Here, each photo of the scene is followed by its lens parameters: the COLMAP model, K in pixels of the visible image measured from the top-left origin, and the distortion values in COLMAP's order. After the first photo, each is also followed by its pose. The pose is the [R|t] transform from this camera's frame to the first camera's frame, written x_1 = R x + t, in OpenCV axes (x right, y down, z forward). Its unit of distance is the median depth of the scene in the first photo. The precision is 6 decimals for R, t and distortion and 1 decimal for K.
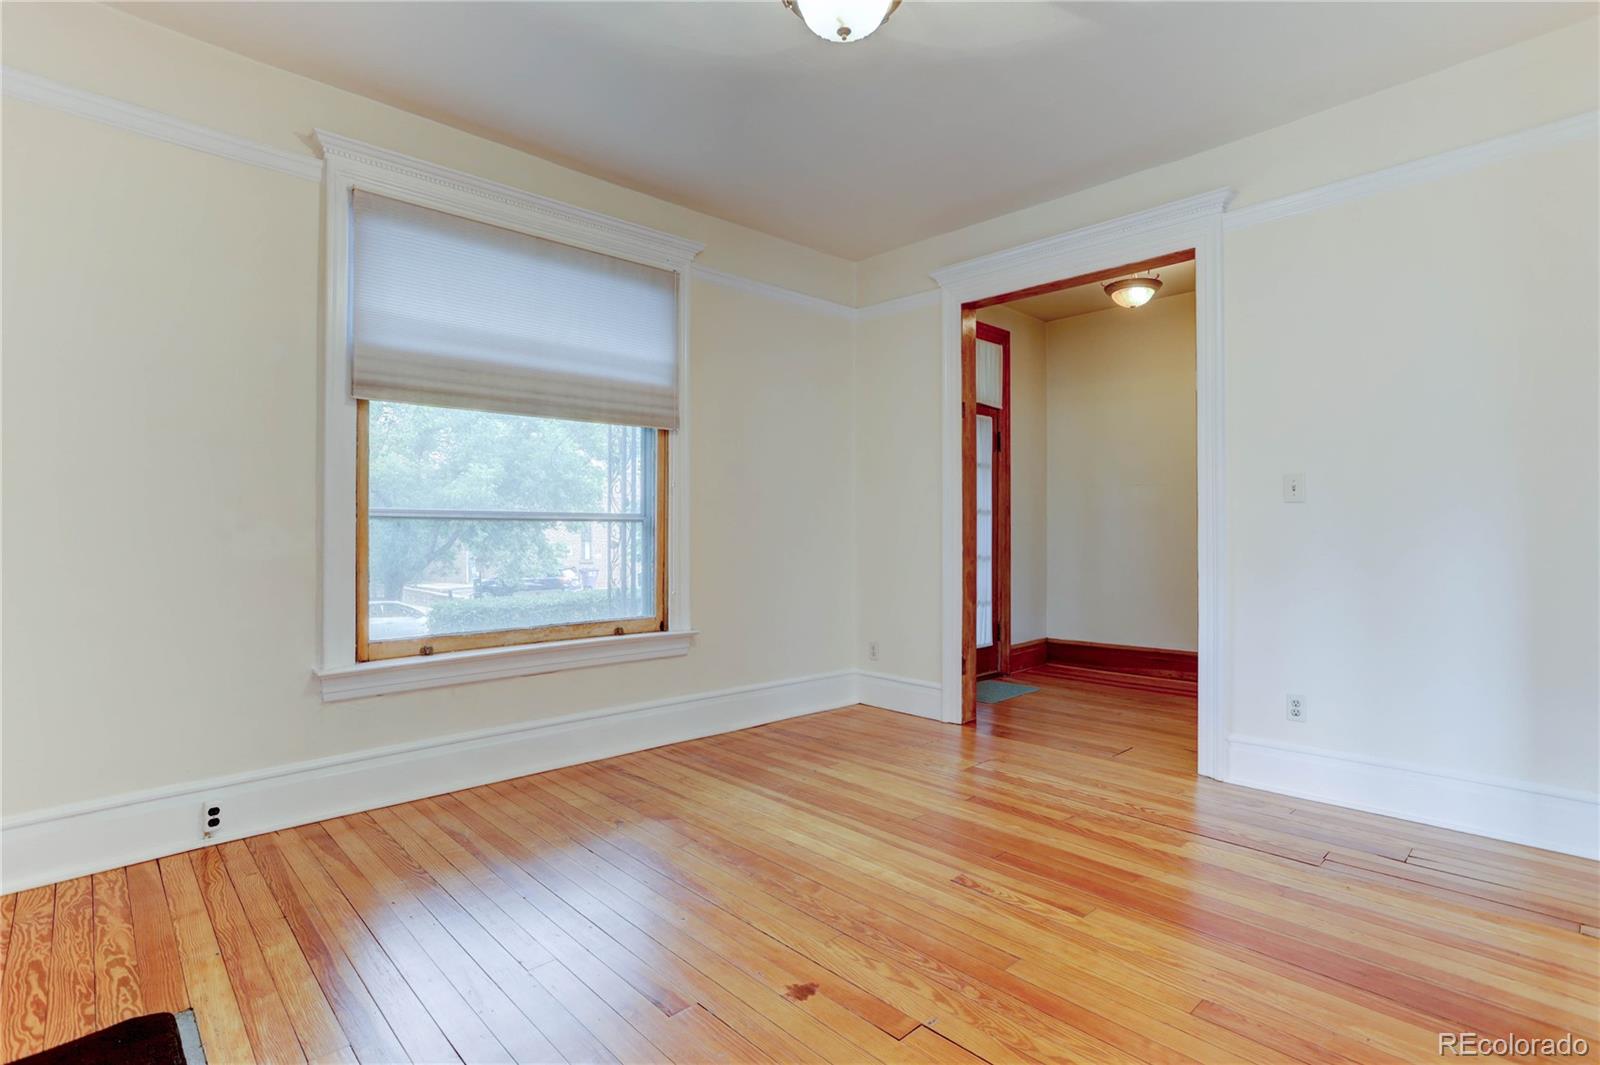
lens RADIAL K [[817.2, 0, 808.9], [0, 817.2, 528.6], [0, 0, 1]] dist [-0.046046, 0.037649]
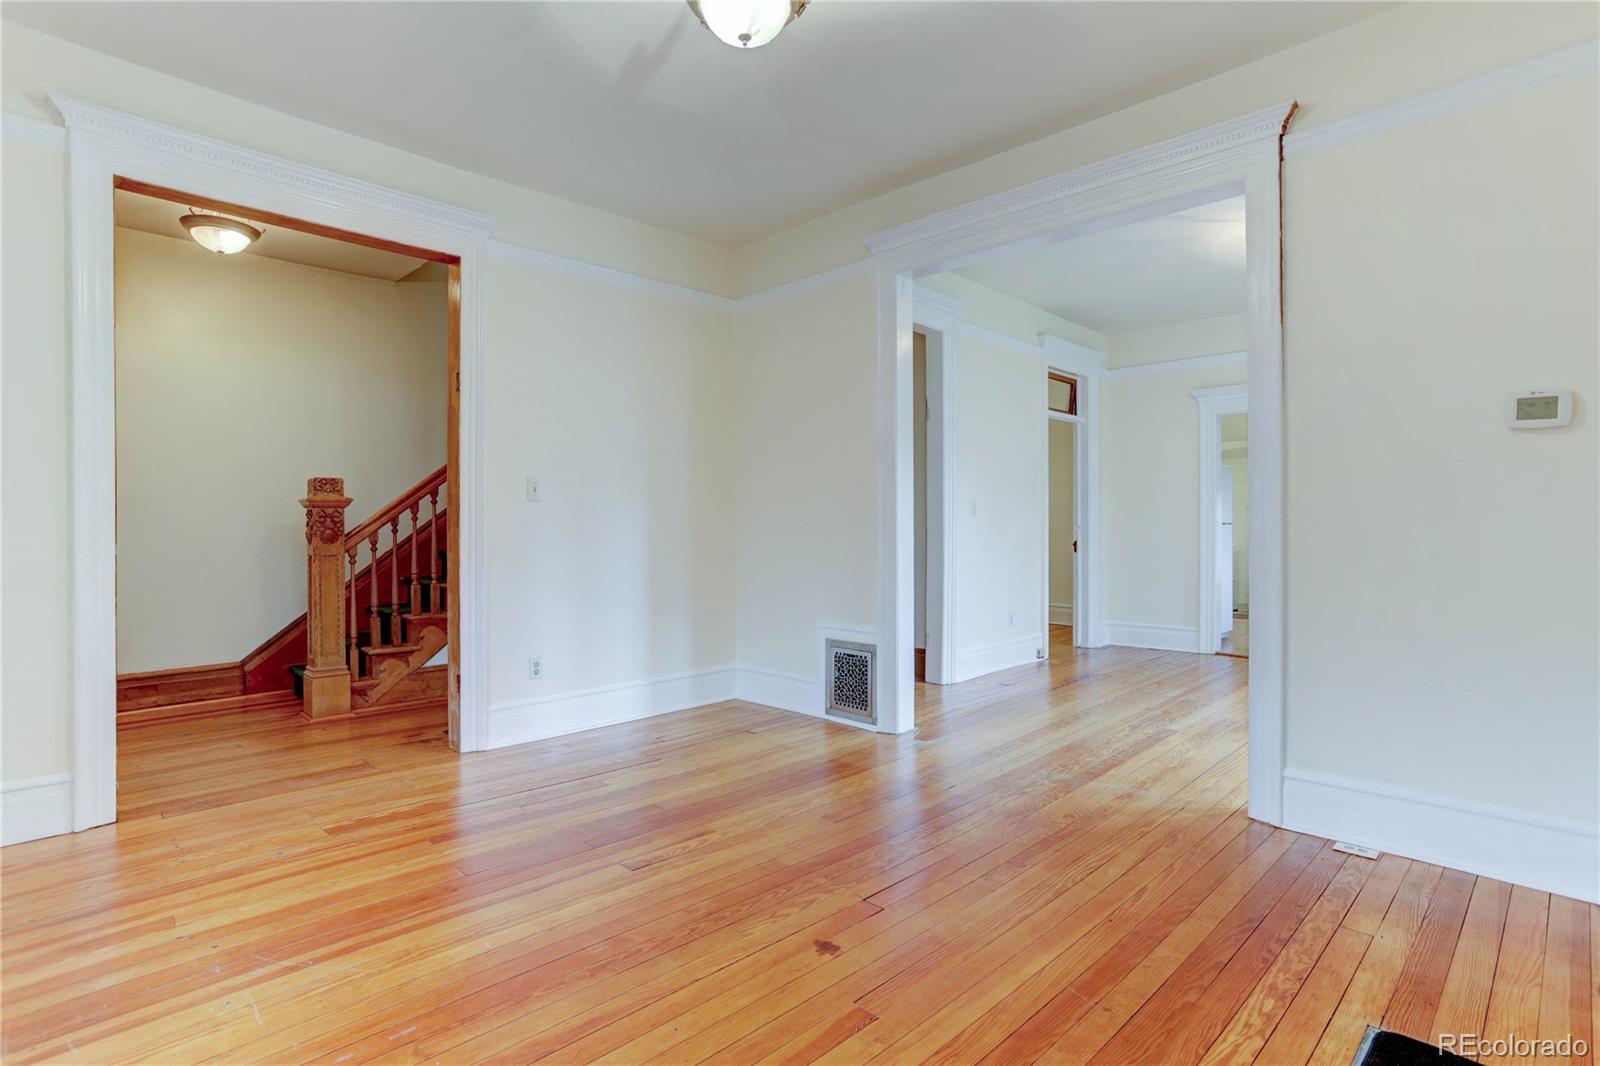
lens RADIAL K [[817.2, 0, 808.9], [0, 817.2, 529.1], [0, 0, 1]] dist [-0.046046, 0.037649]
pose [[-0.049948, -0.003882, 0.998744, -0.815349], [-0.000882, 0.999992, 0.003843, 0.006109], [-0.998751, -0.000689, -0.049951, 0.808837]]
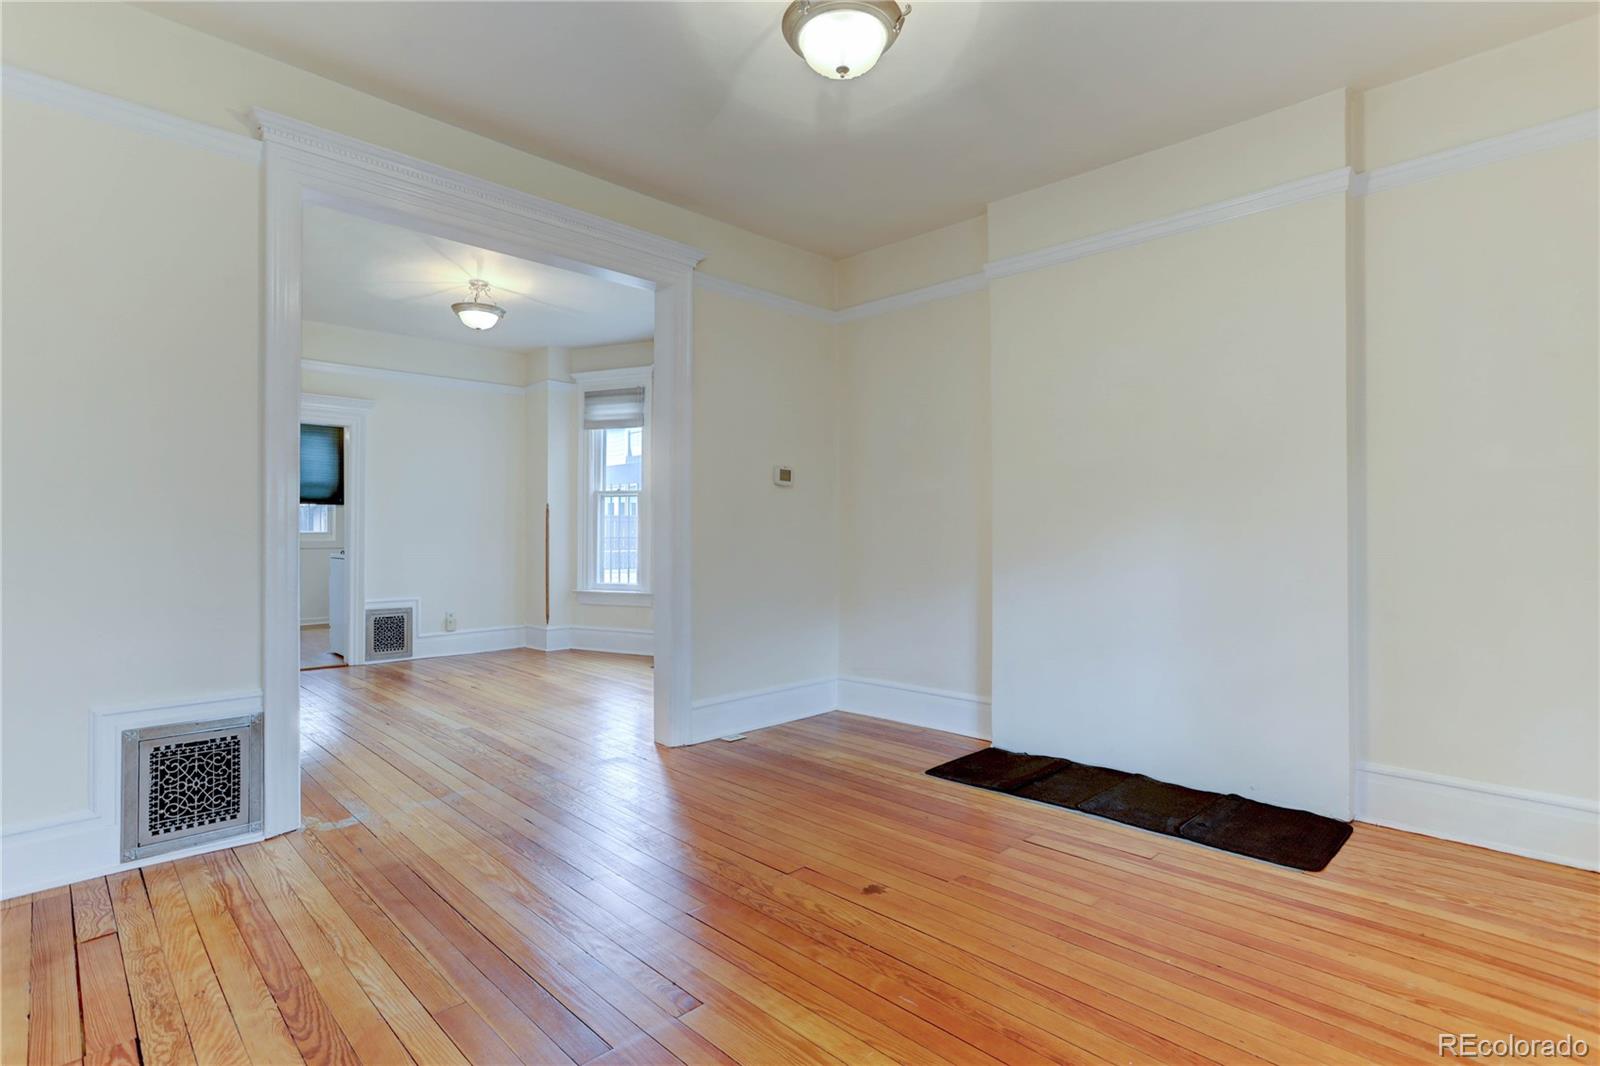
lens RADIAL K [[751.3, 0, 841.1], [0, 751.3, 521.3], [0, 0, 1]] dist [-0.039523, 0.030391]
pose [[-0.998129, -0.002409, -0.061102, 0.088744], [-0.001347, 0.999847, -0.017426, 0.002303], [0.061134, -0.017311, -0.997979, 1.649162]]
